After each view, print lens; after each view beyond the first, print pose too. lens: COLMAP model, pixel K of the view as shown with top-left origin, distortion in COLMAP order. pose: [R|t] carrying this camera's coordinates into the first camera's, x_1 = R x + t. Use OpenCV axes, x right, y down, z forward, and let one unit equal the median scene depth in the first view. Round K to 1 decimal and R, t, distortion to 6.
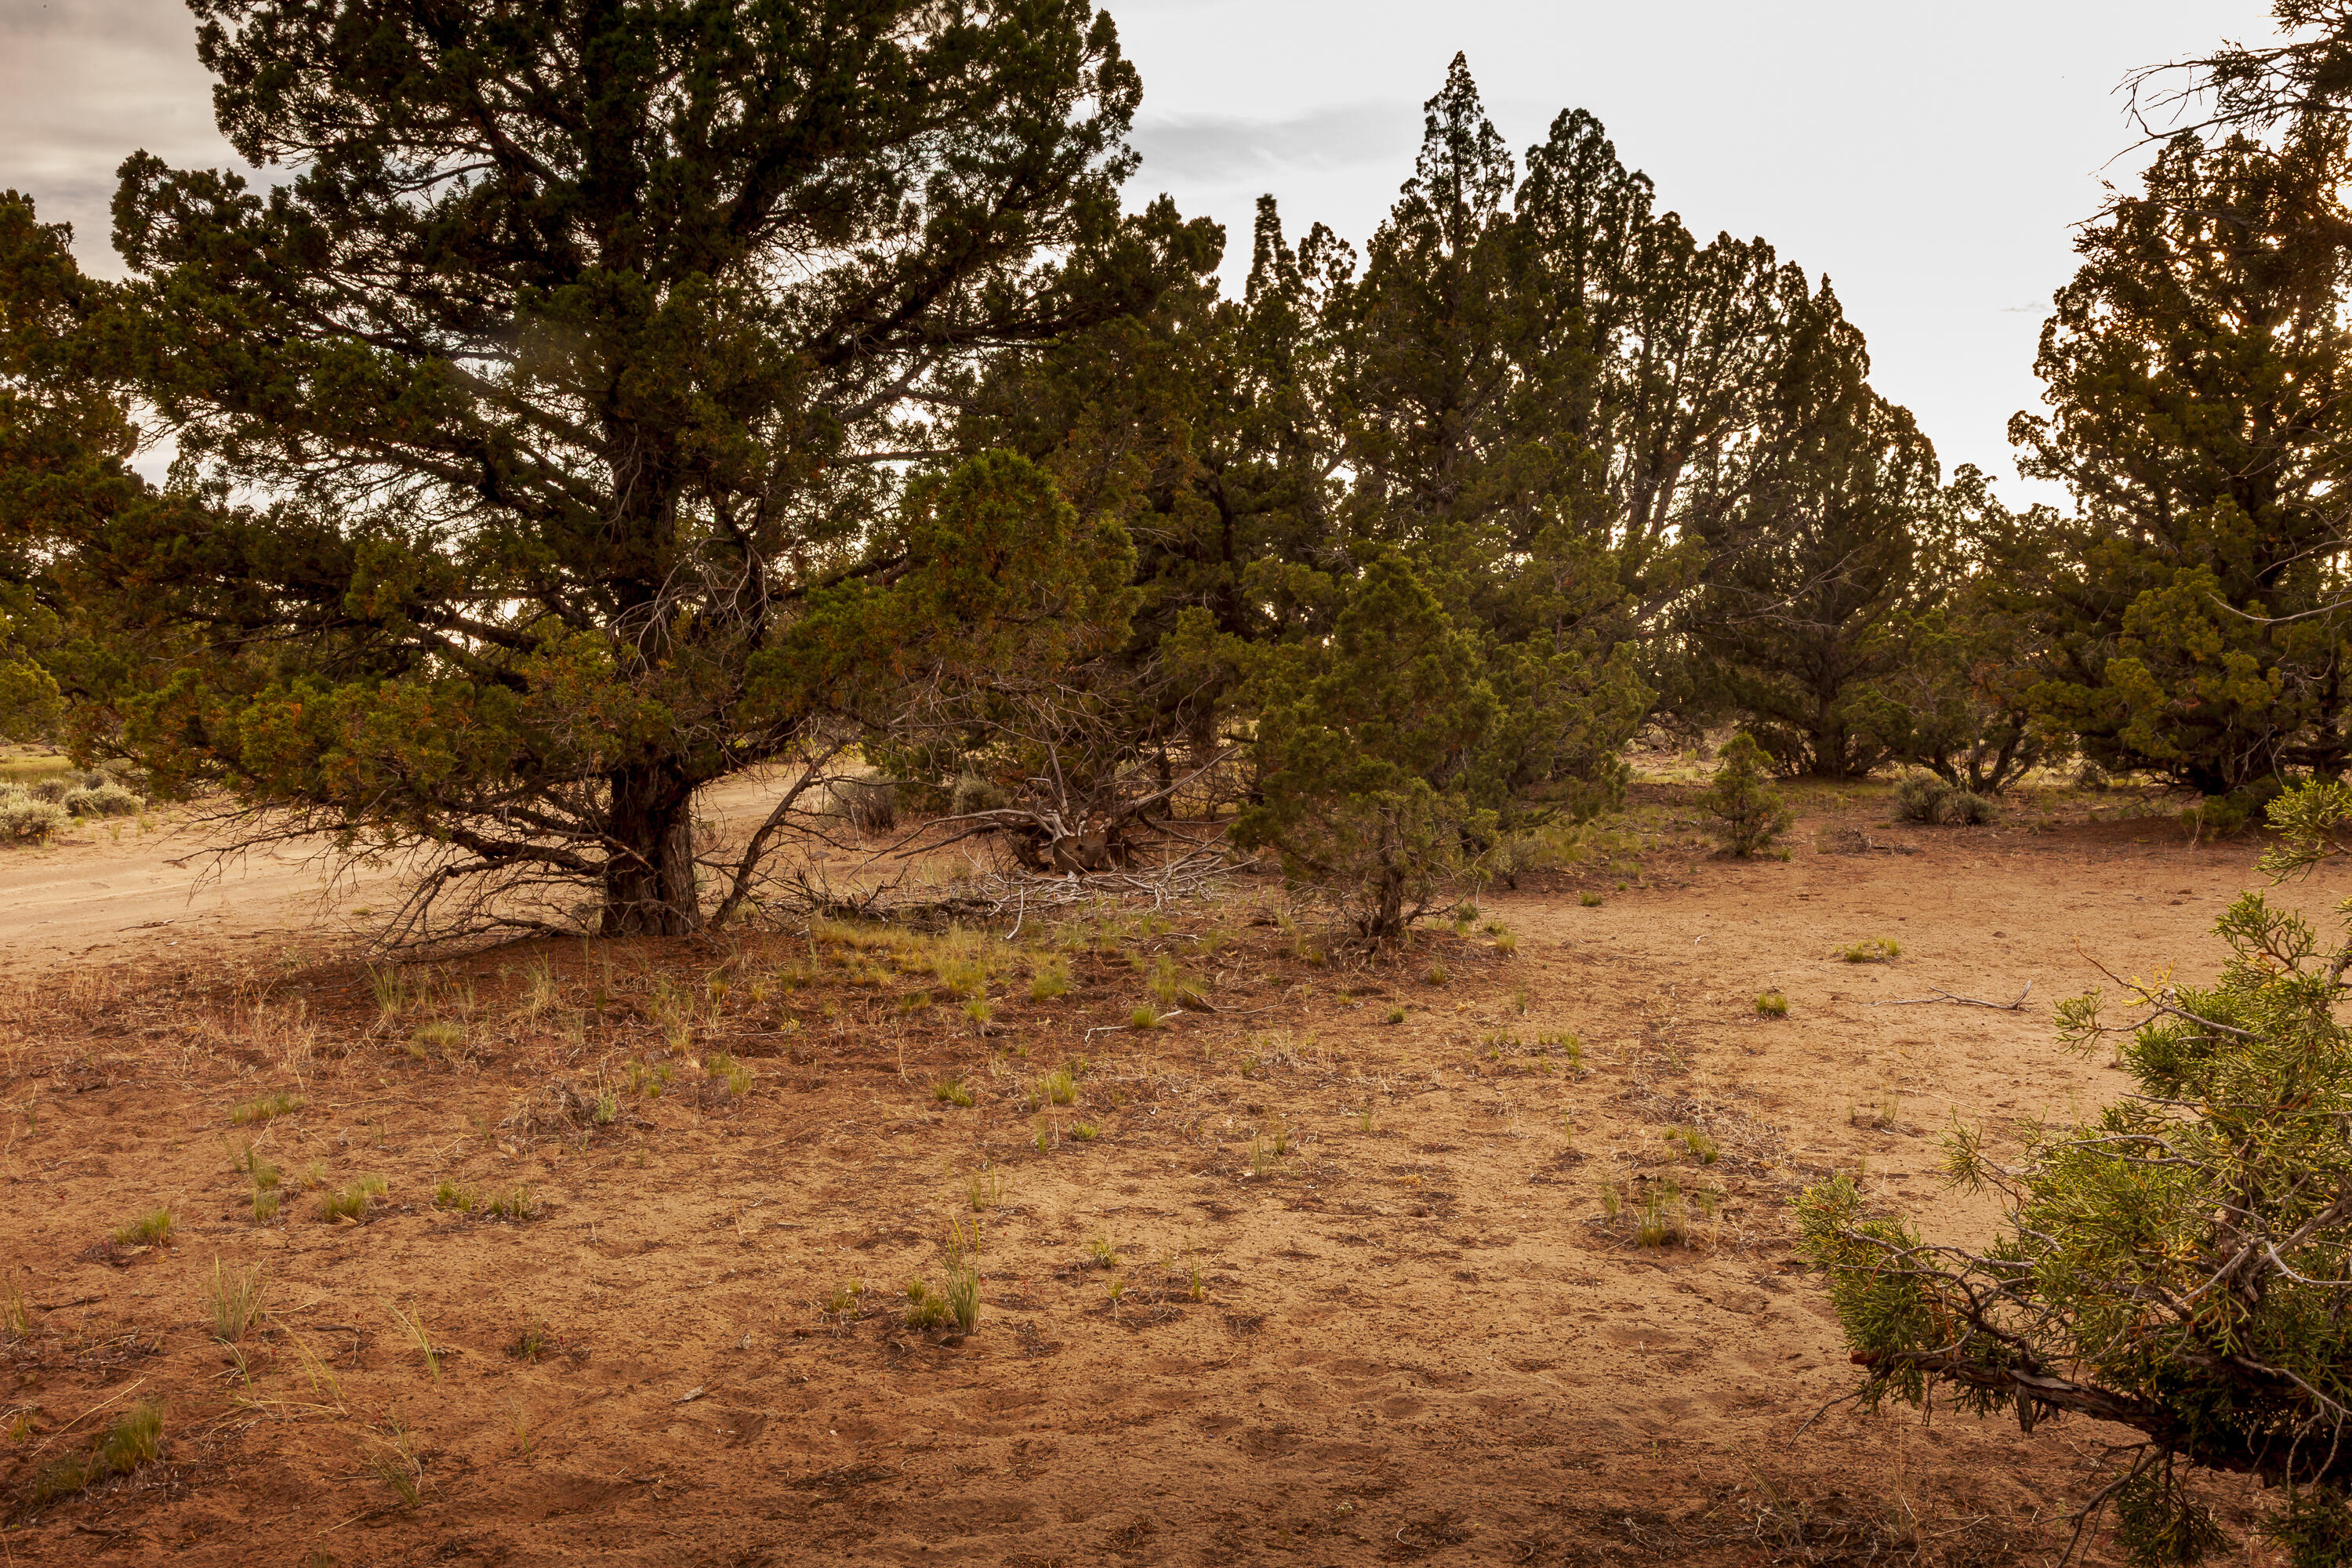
lens RADIAL K [[2177.8, 0, 1176.0], [0, 2177.8, 784.0], [0, 0, 1]] dist [0.041895, -0.022162]
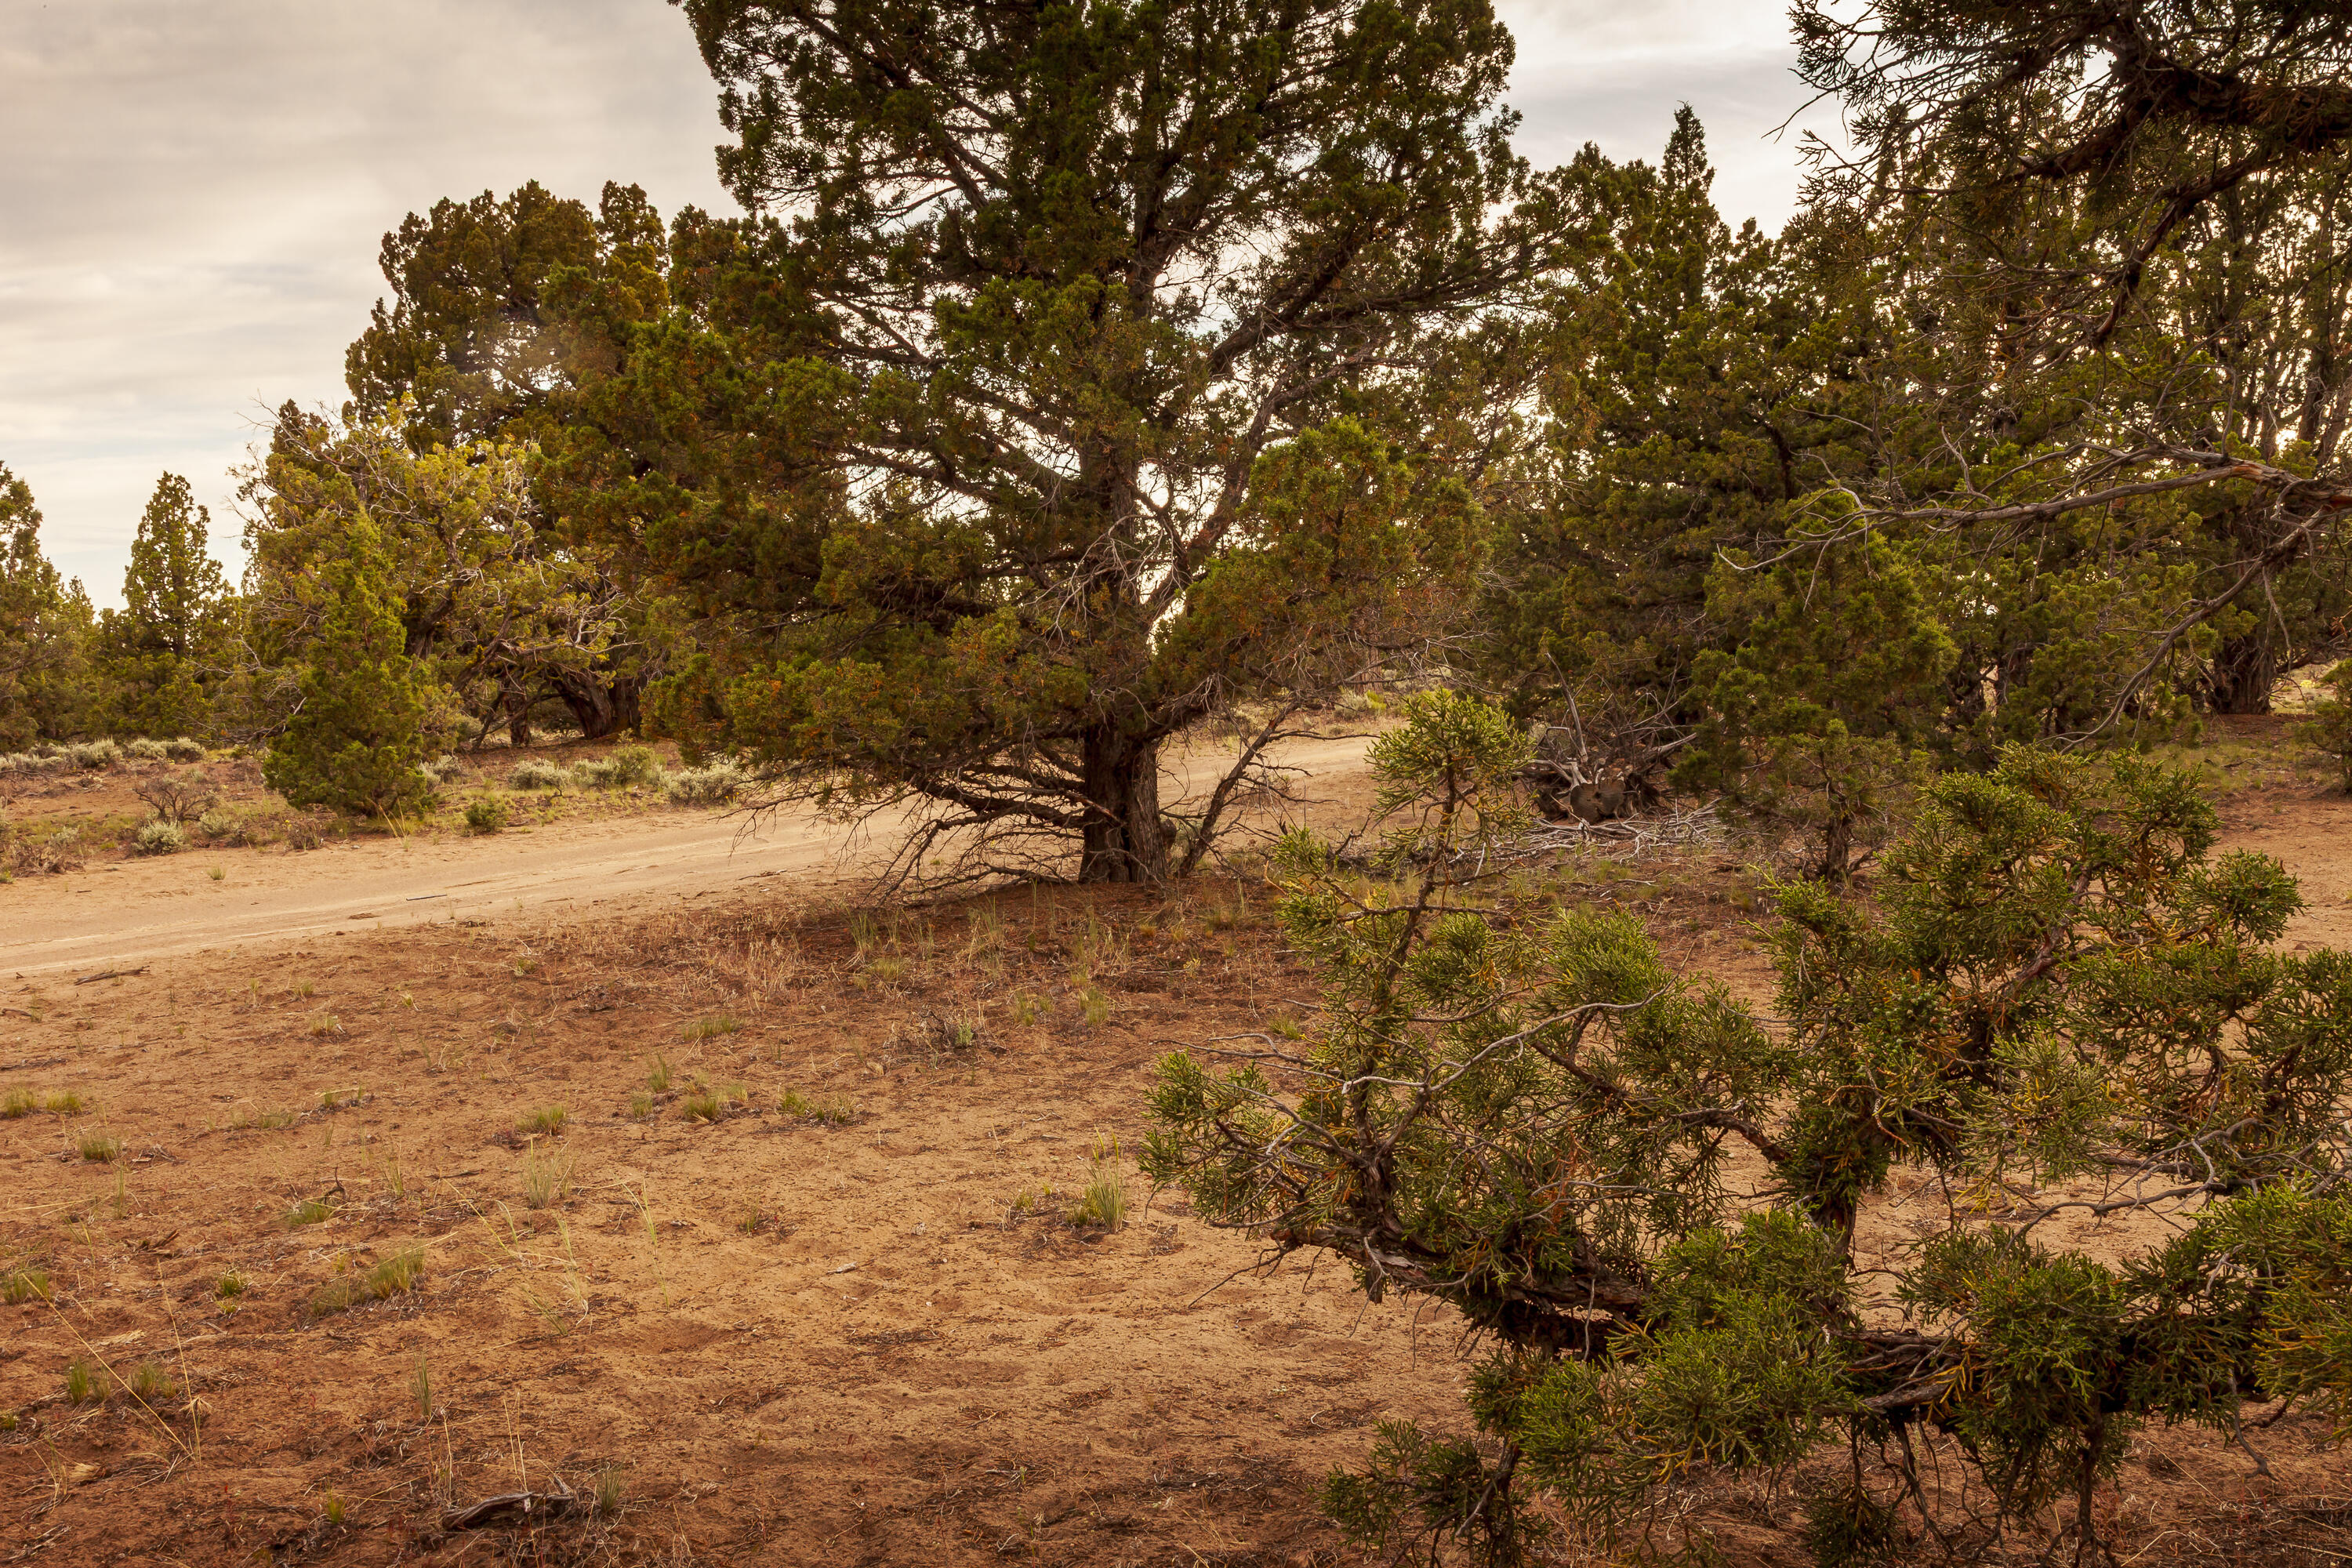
lens RADIAL K [[2177.8, 0, 1176.0], [0, 2177.8, 784.0], [0, 0, 1]] dist [0.041895, -0.022162]
pose [[0.949307, -0.016211, -0.313933, 0.134405], [0.023397, 0.999543, 0.019135, 0.000410], [0.313479, -0.025510, 0.949252, -0.021322]]
